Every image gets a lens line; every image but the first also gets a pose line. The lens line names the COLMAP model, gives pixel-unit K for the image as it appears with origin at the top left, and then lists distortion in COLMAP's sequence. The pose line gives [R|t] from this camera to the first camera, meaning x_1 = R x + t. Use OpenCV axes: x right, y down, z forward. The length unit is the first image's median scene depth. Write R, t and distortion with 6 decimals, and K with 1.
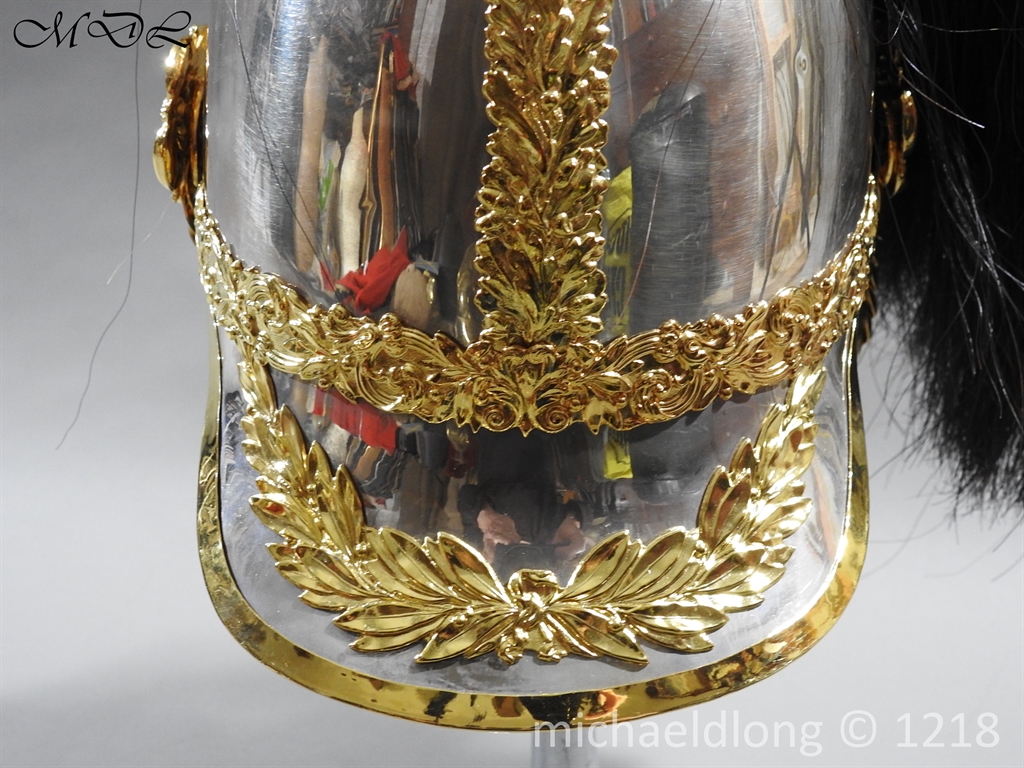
lens RADIAL K [[1278.7, 0, 512.5], [0, 1278.7, 383.9], [0, 0, 1]] dist [-0.022843, 0.000000]
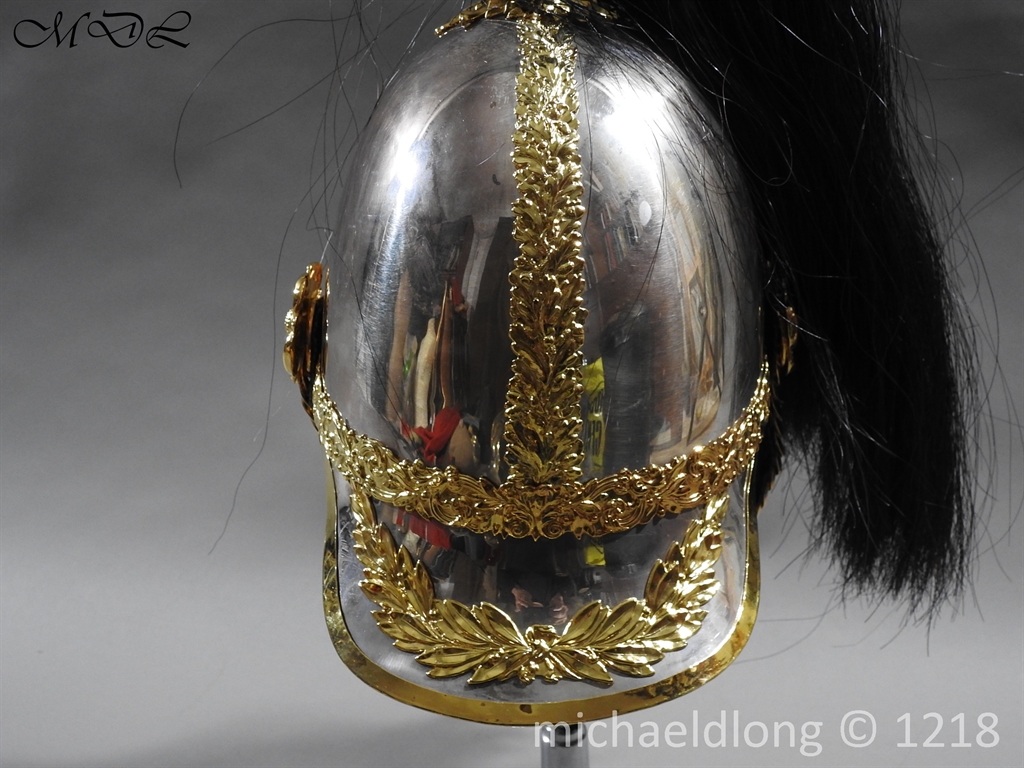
lens RADIAL K [[1278.7, 0, 511.8], [0, 1278.7, 385.8], [0, 0, 1]] dist [-0.022843, 0.000000]
pose [[0.999956, -0.006934, -0.006355, -0.008093], [0.006366, 0.996325, -0.085418, -0.016165], [0.006924, 0.085374, 0.996325, -0.610990]]
